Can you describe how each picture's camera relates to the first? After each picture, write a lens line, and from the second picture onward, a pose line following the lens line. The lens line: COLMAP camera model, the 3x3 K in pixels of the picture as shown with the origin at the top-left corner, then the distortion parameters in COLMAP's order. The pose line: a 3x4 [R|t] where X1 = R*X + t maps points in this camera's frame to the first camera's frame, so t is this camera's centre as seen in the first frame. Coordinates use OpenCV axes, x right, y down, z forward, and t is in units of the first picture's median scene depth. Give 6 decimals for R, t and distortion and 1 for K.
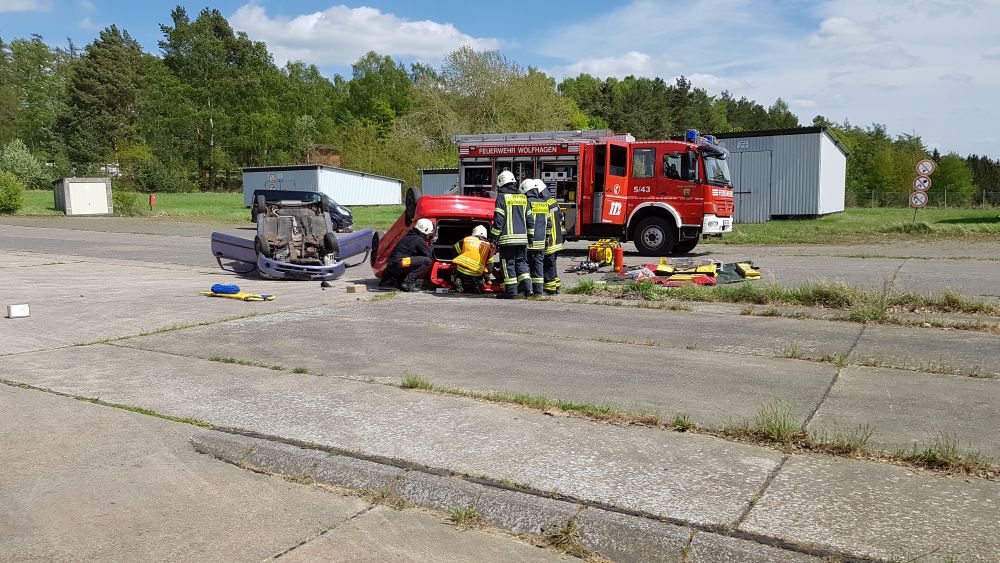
lens RADIAL K [[748.0, 0, 513.2], [0, 748.0, 281.2], [0, 0, 1]] dist [0.042984, -0.038174]
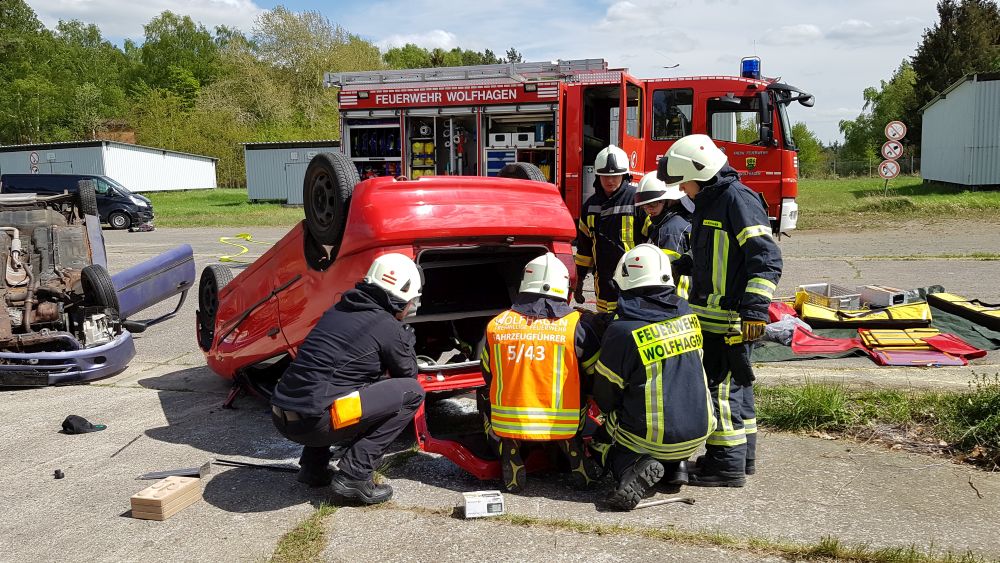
lens RADIAL K [[768.6, 0, 498.0], [0, 768.6, 284.9], [0, 0, 1]] dist [0.066026, -0.105176]
pose [[0.978794, -0.048510, 0.199018, -0.082062], [0.042676, 0.998527, 0.033504, -0.046745], [-0.200350, -0.024301, 0.979423, 0.400596]]
